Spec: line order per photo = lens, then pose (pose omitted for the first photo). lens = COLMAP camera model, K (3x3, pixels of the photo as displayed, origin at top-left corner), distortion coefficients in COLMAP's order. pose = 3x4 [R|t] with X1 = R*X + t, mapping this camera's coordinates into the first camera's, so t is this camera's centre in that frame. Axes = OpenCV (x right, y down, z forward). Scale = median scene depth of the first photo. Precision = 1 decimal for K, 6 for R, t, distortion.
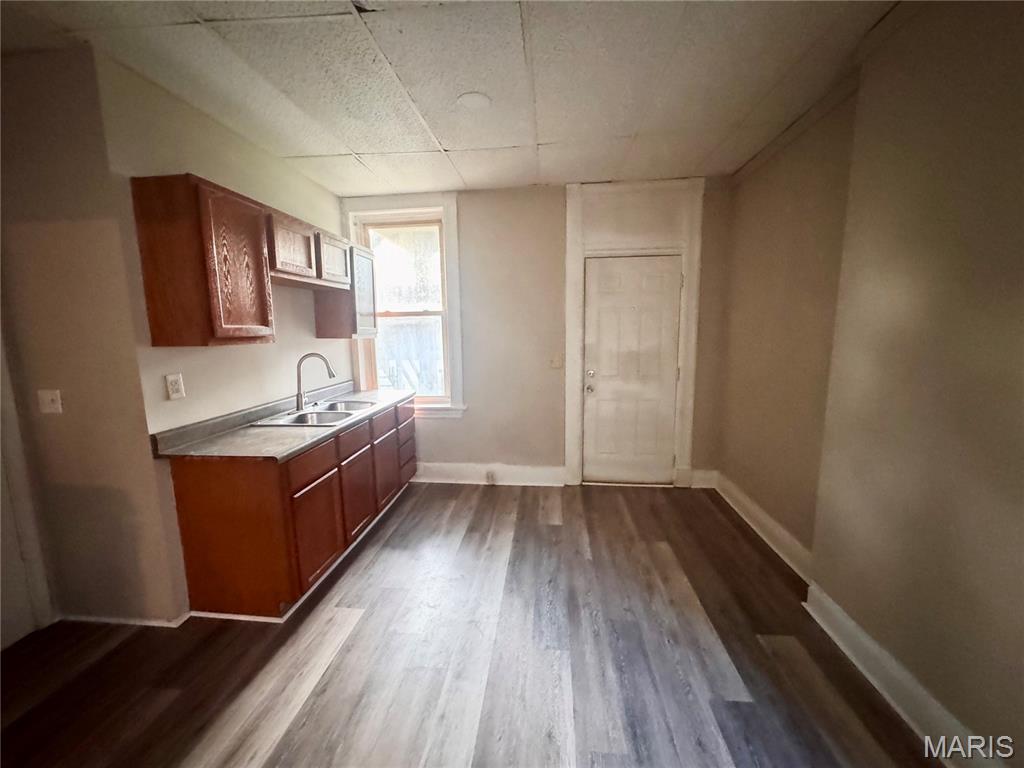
lens RADIAL K [[407.5, 0, 511.1], [0, 407.5, 384.6], [0, 0, 1]] dist [-0.002081, -0.000156]
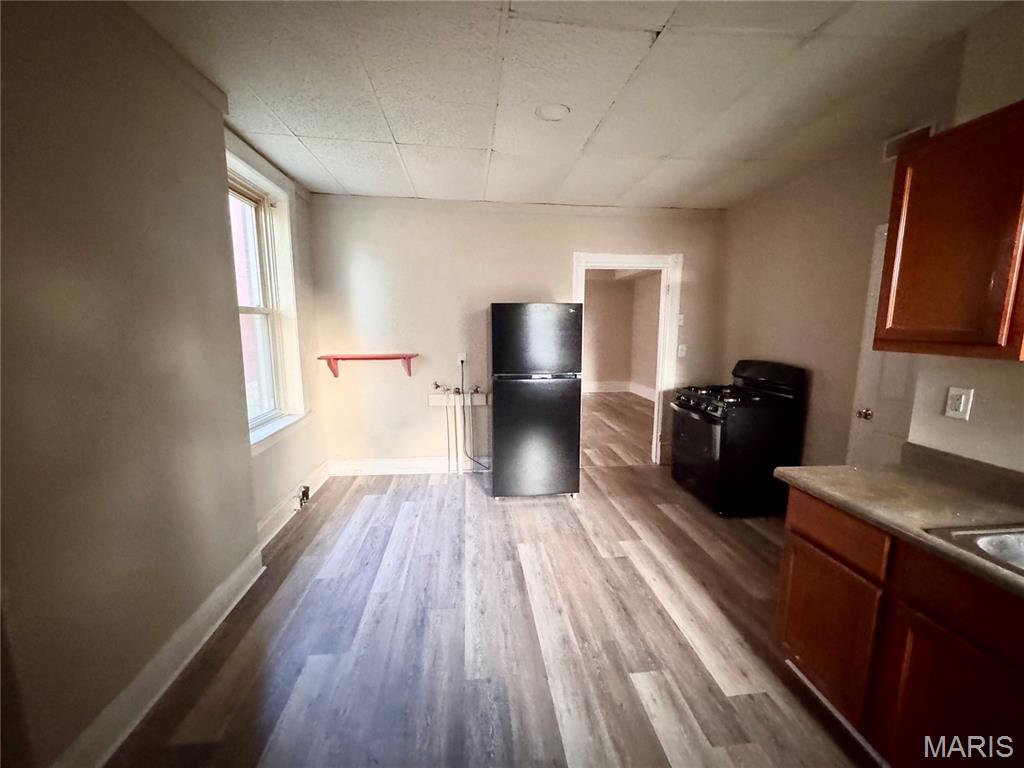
lens RADIAL K [[407.5, 0, 511.1], [0, 407.5, 384.6], [0, 0, 1]] dist [-0.002081, -0.000156]
pose [[-0.978889, 0.036955, -0.201024, 0.180462], [-0.021966, 0.958803, 0.283221, -0.228313], [0.203209, 0.281657, -0.937750, 1.517237]]
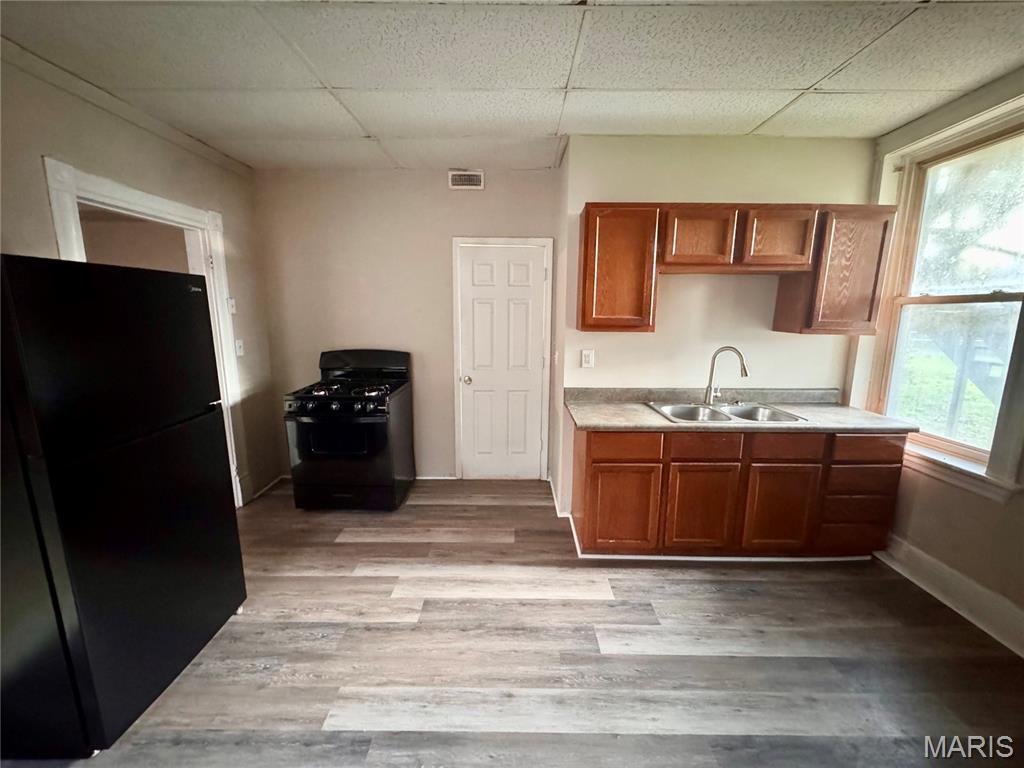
lens RADIAL K [[407.5, 0, 511.1], [0, 407.5, 384.6], [0, 0, 1]] dist [-0.002081, -0.000156]
pose [[0.091193, 0.184365, -0.978618, 0.527596], [-0.146536, 0.974500, 0.169934, -0.106300], [0.984993, 0.127906, 0.115884, 0.578618]]
